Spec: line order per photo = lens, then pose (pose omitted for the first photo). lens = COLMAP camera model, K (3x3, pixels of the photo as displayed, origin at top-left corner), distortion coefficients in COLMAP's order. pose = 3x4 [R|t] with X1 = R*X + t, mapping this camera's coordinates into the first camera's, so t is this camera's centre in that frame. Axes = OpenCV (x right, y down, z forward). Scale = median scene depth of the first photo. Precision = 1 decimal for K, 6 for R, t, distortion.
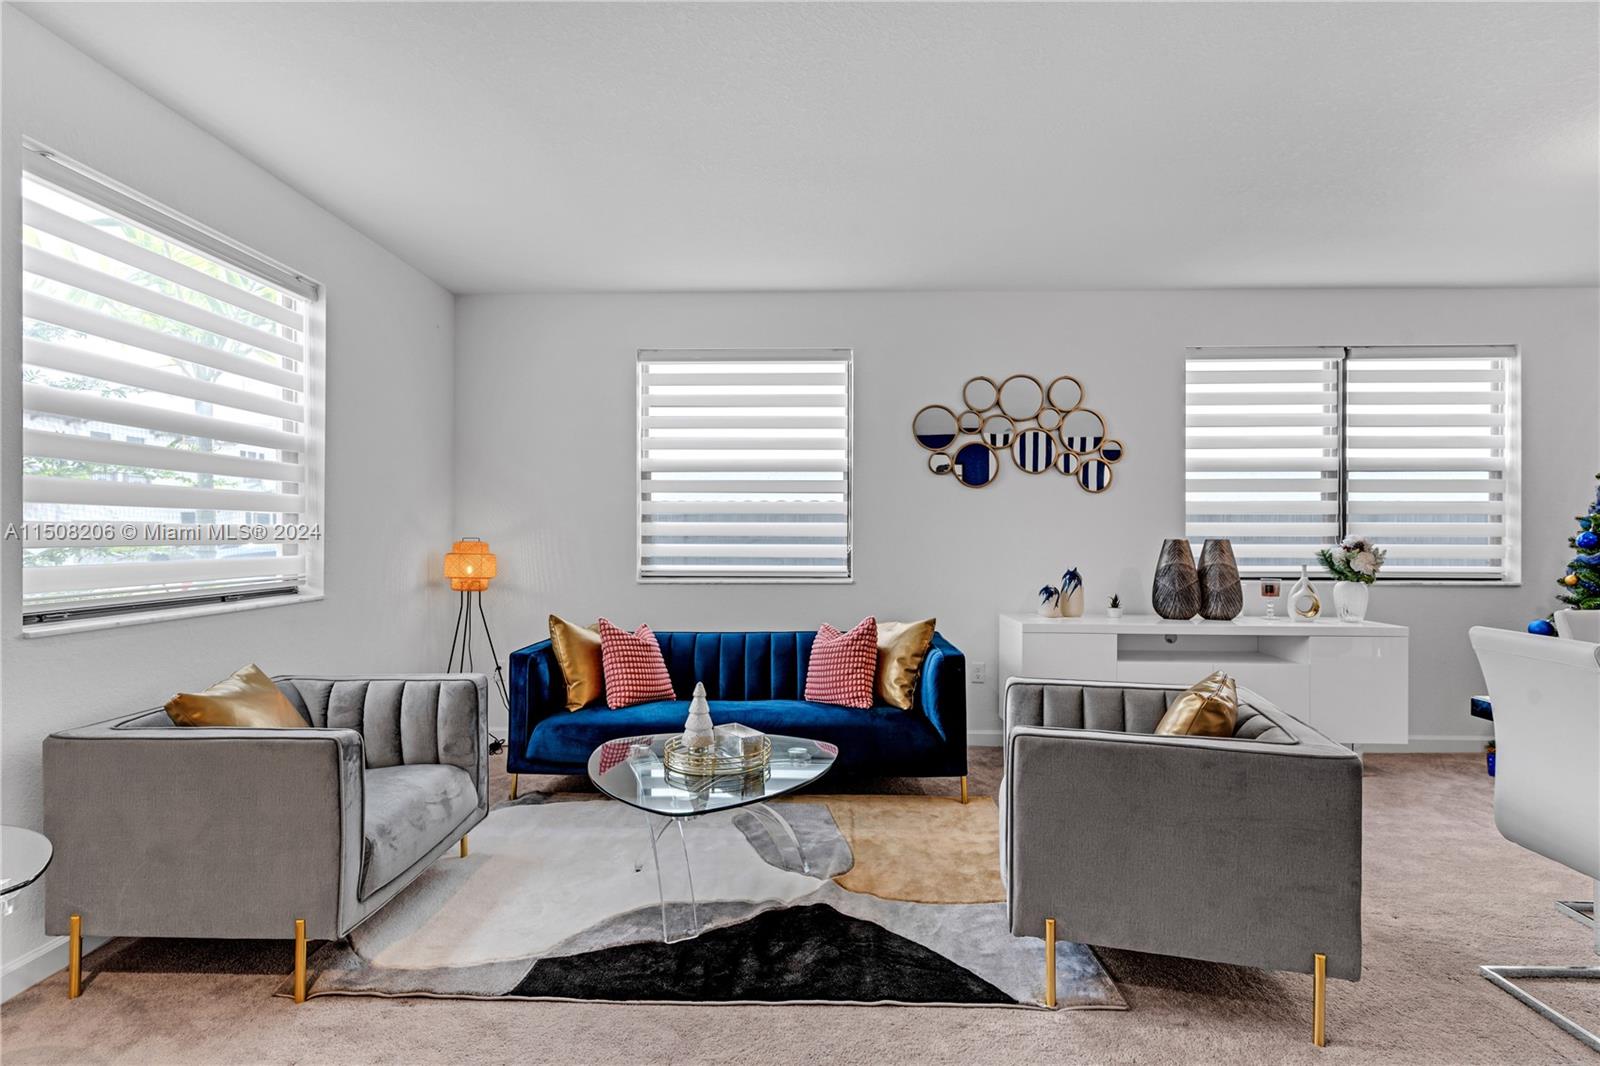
lens RADIAL K [[772.0, 0, 793.5], [0, 772.0, 537.3], [0, 0, 1]] dist [-0.000344, 0.000751]
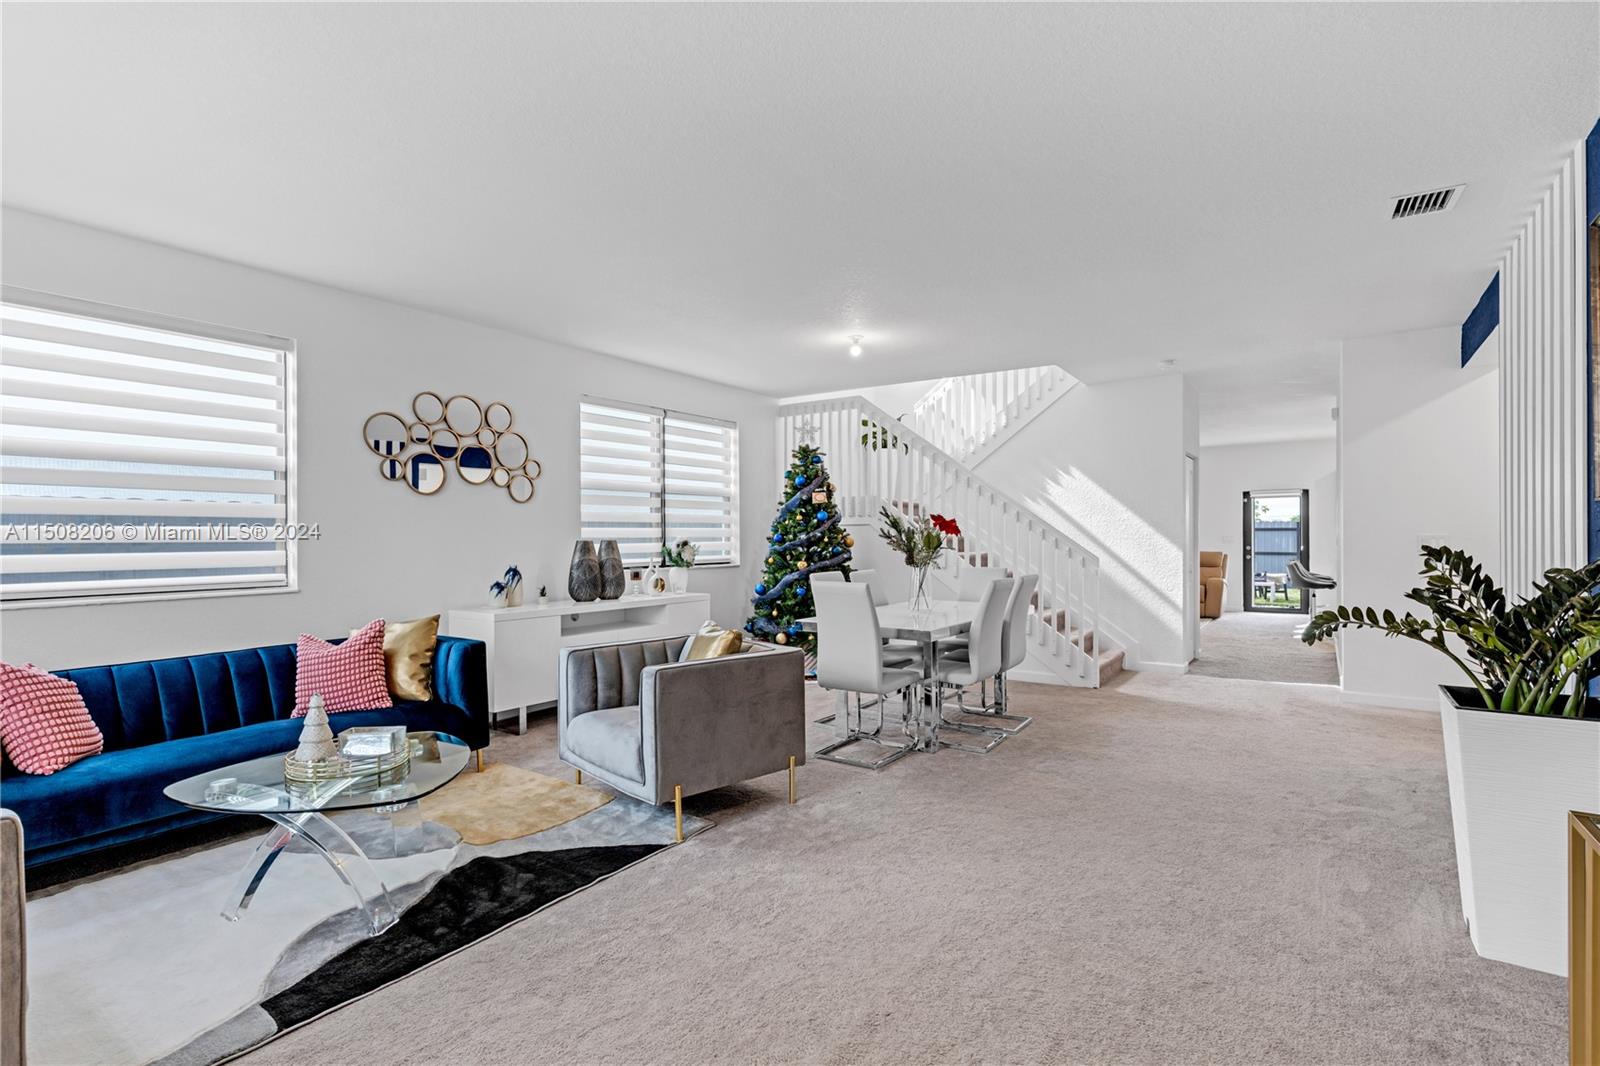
lens RADIAL K [[798.1, 0, 804.0], [0, 798.1, 532.0], [0, 0, 1]] dist [0.002233, 0.001153]
pose [[0.527559, -0.001585, 0.849517, -0.466194], [0.008308, 0.999960, -0.003293, -0.004443], [-0.849478, 0.008796, 0.527551, -0.034615]]
